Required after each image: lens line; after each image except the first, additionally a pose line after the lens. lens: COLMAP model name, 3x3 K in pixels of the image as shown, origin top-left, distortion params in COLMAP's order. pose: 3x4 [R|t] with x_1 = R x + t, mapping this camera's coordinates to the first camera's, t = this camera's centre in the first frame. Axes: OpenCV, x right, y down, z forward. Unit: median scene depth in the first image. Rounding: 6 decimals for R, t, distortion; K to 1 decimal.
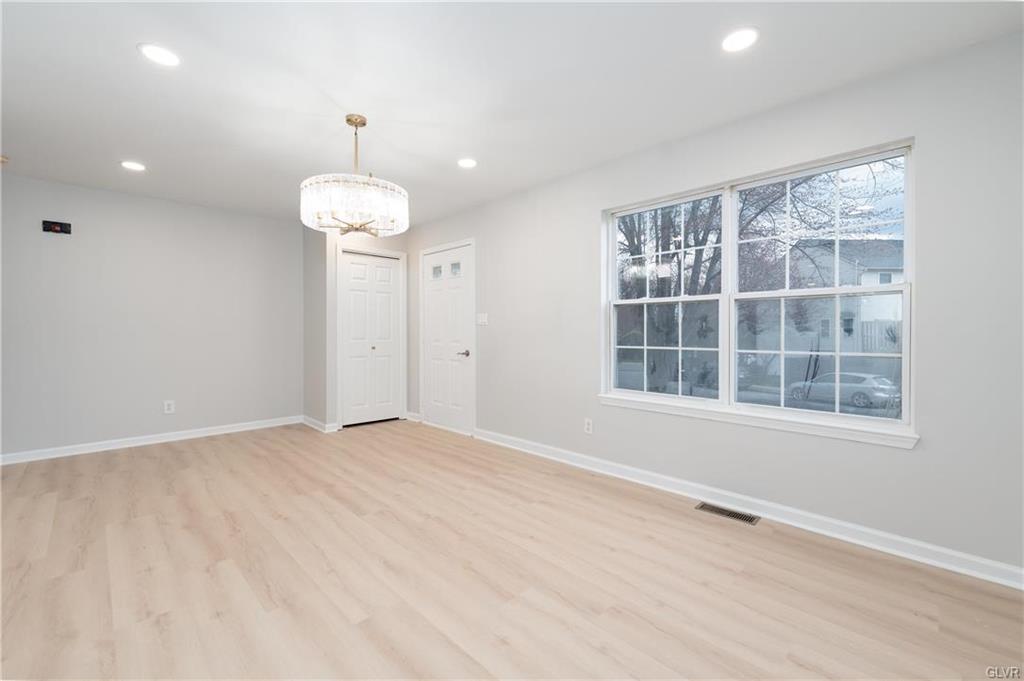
lens RADIAL K [[425.0, 0, 517.0], [0, 425.0, 332.4], [0, 0, 1]] dist [-0.001133, -0.000213]
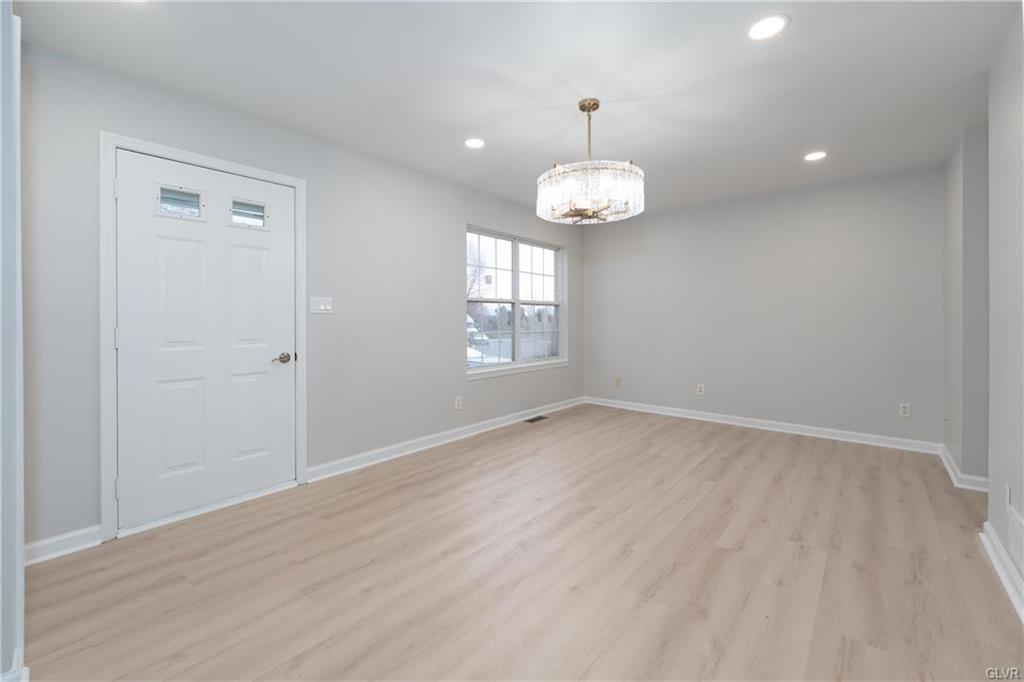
lens RADIAL K [[410.5, 0, 510.7], [0, 410.5, 321.2], [0, 0, 1]] dist [0.001292, 0.000097]
pose [[-0.064450, -0.001727, 0.997919, -1.000654], [0.004705, 0.999987, 0.002034, -0.006194], [-0.997910, 0.004827, -0.064441, 0.955256]]
